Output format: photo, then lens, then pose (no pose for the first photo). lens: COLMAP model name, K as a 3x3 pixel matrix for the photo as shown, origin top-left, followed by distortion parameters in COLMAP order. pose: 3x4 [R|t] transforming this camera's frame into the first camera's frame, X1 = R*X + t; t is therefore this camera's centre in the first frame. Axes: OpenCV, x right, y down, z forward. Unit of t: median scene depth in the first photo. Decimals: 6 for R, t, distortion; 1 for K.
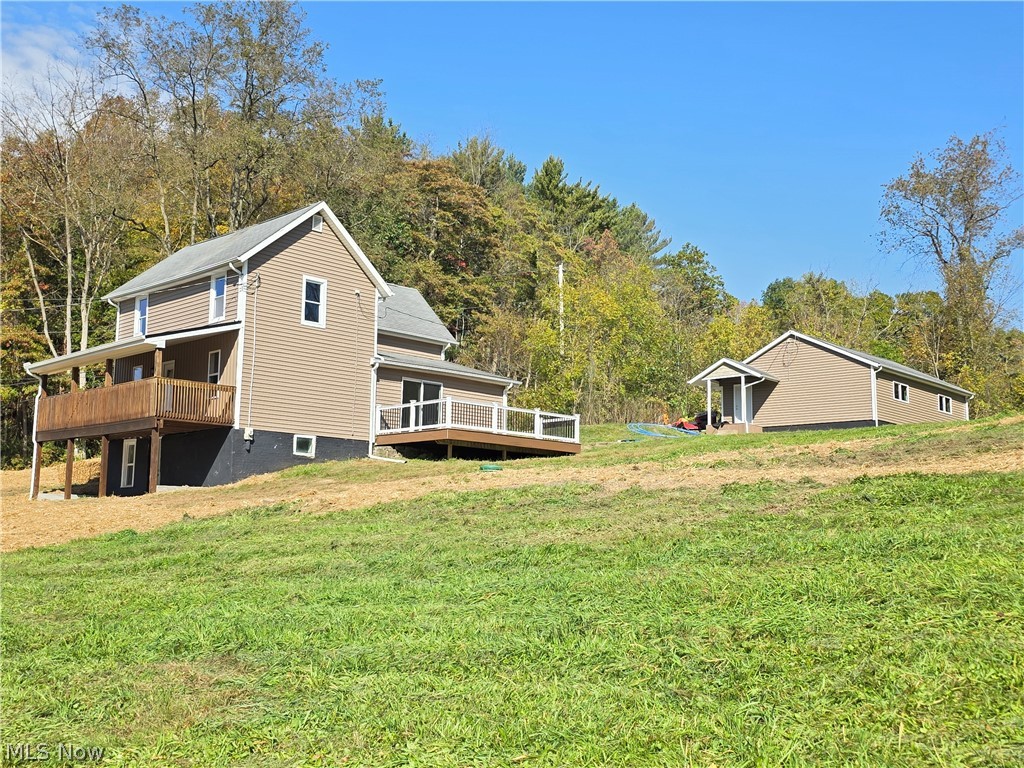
lens RADIAL K [[1091.6, 0, 512.0], [0, 1091.6, 384.0], [0, 0, 1]] dist [0.126143, -0.239974]
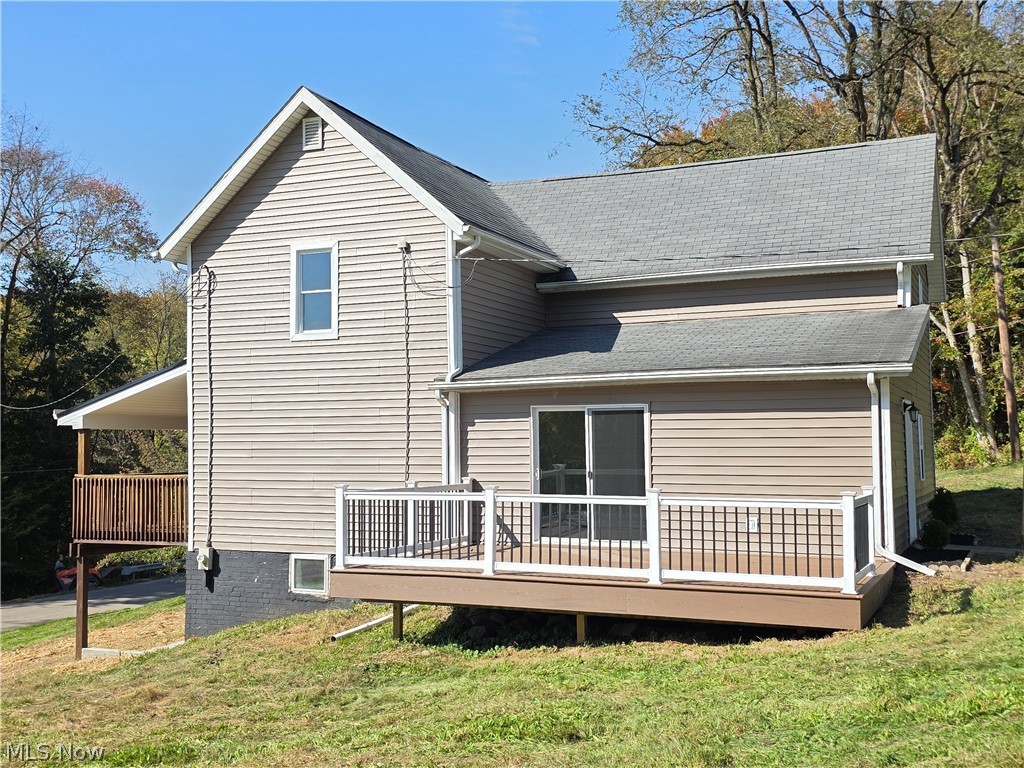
lens RADIAL K [[1091.6, 0, 512.0], [0, 1091.6, 384.0], [0, 0, 1]] dist [0.126143, -0.239974]
pose [[0.350567, -0.067960, -0.934069, 0.325830], [0.145840, 0.989158, -0.017233, -0.009028], [0.925113, -0.130183, 0.356677, 0.898228]]
